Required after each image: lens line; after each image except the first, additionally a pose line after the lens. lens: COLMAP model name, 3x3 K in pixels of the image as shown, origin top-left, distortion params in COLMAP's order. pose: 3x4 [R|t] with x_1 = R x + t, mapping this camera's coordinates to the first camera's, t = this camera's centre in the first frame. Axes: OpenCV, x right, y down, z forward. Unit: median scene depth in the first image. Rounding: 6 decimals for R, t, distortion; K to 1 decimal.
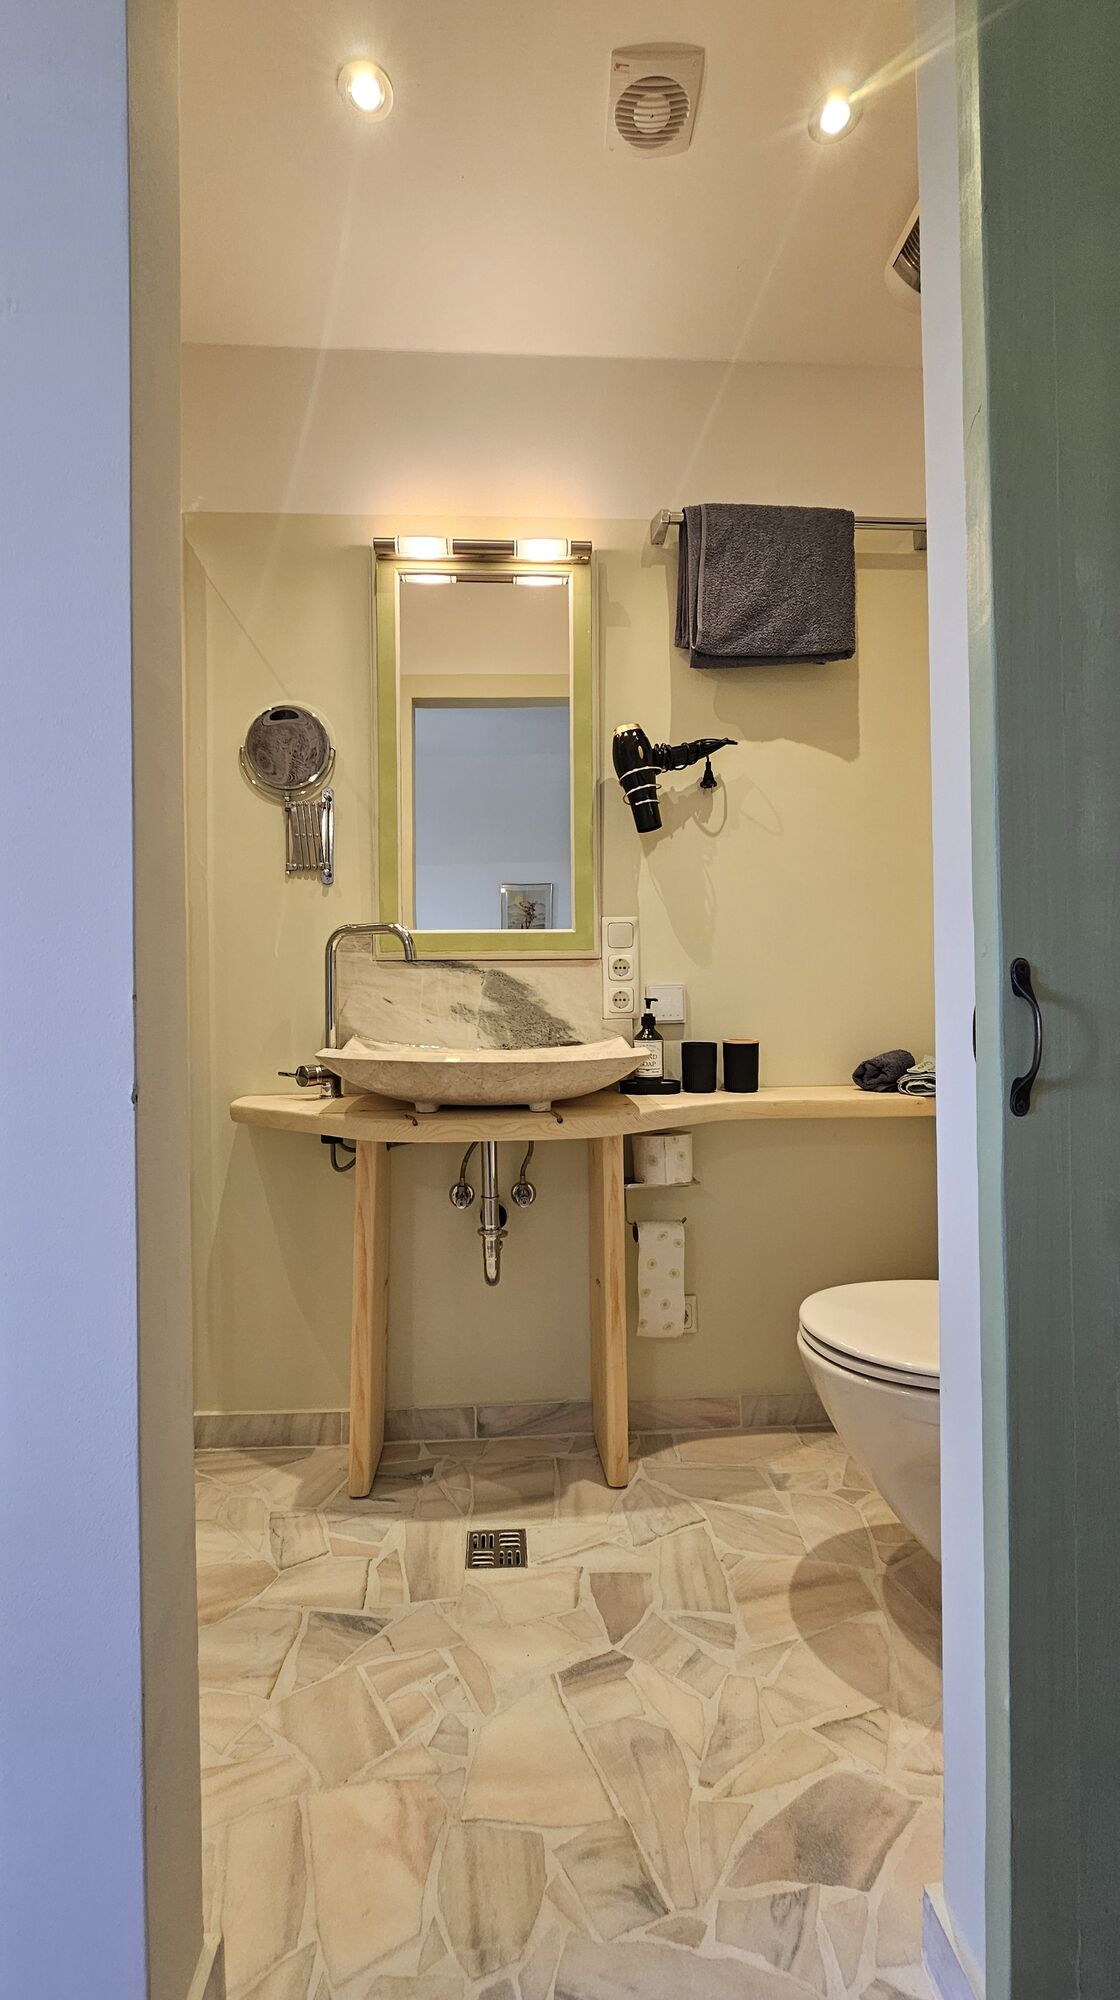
lens RADIAL K [[817.6, 0, 547.1], [0, 817.6, 988.7], [0, 0, 1]] dist [0.001693, -0.003570]
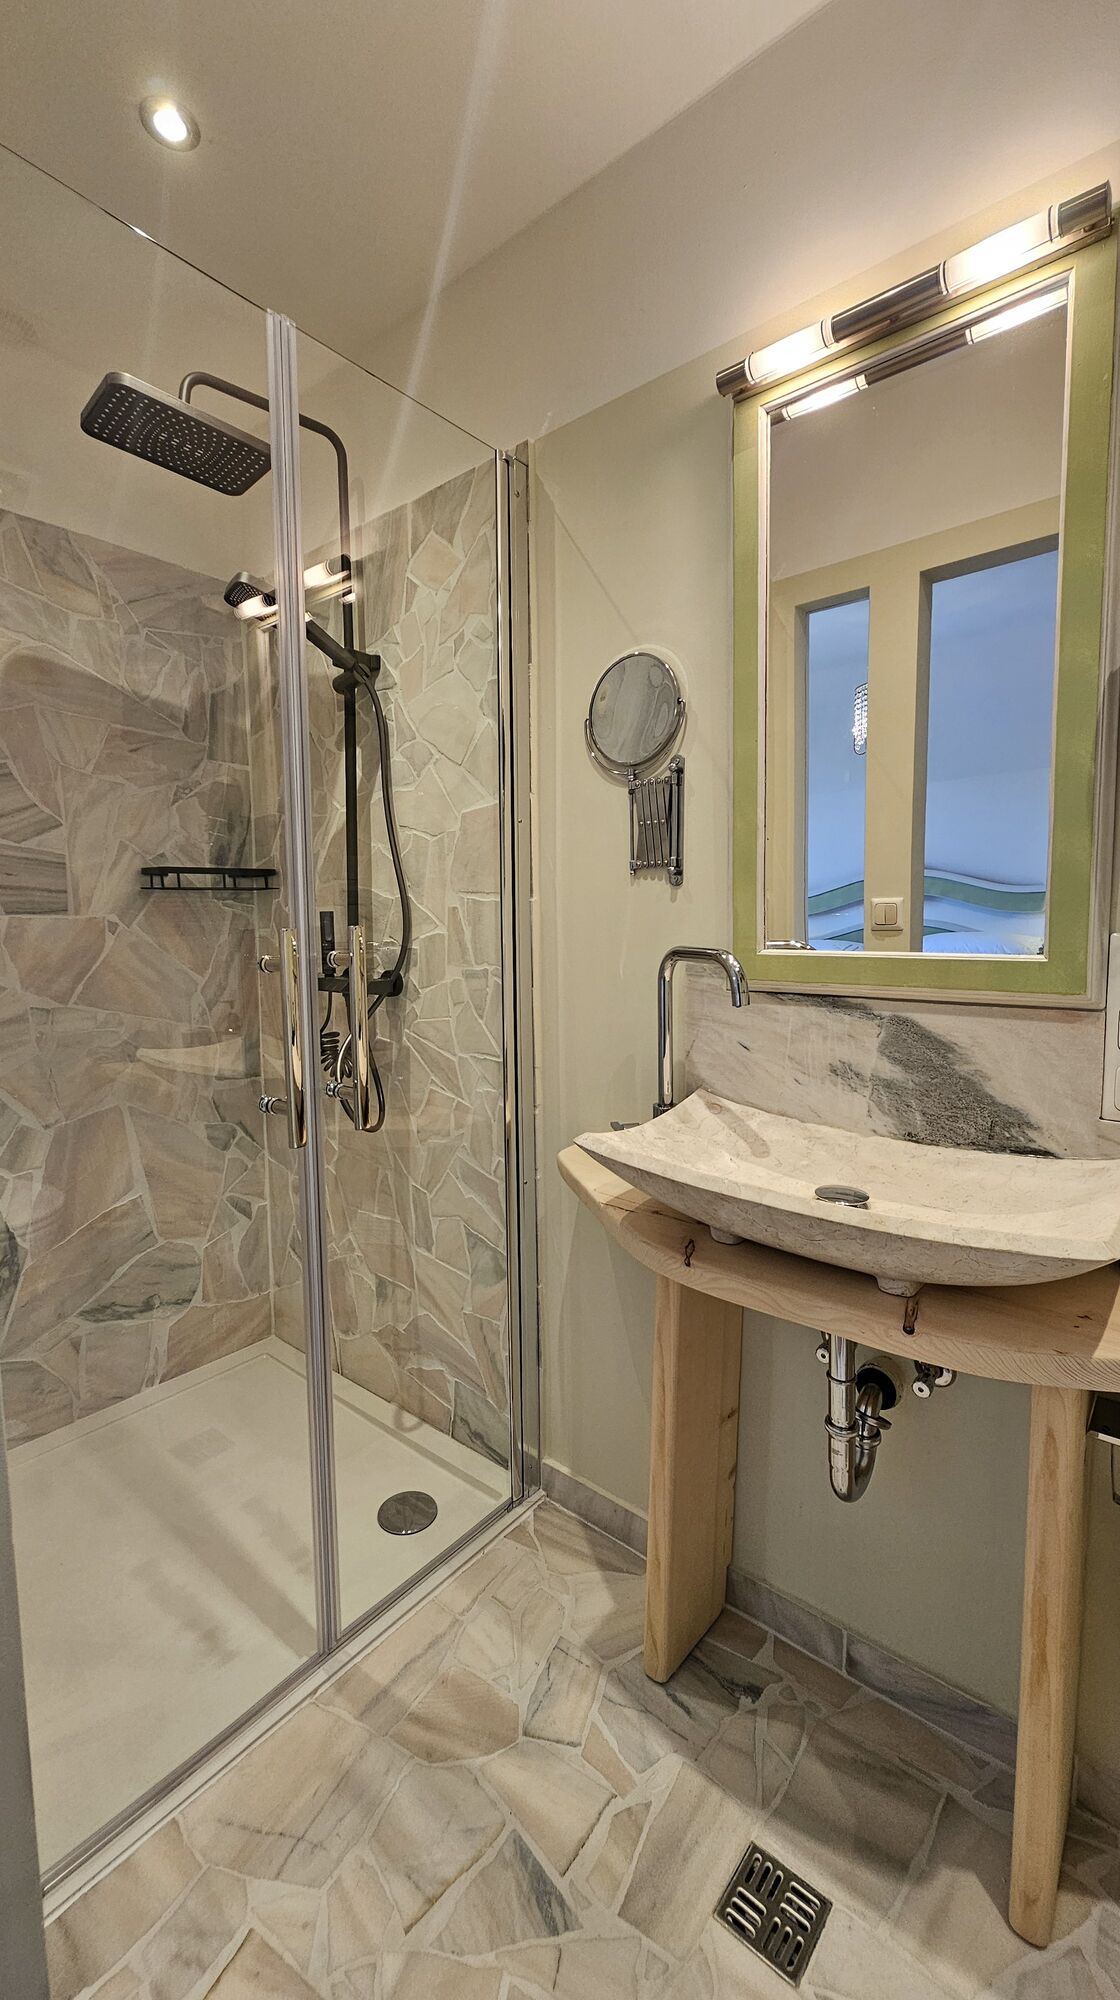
lens RADIAL K [[817.6, 0, 547.1], [0, 817.6, 988.7], [0, 0, 1]] dist [0.001693, -0.003570]
pose [[0.727019, 0.064706, -0.683562, 0.175709], [0.008031, 0.994680, 0.102698, -0.115144], [0.686571, -0.080153, 0.722631, 0.372413]]
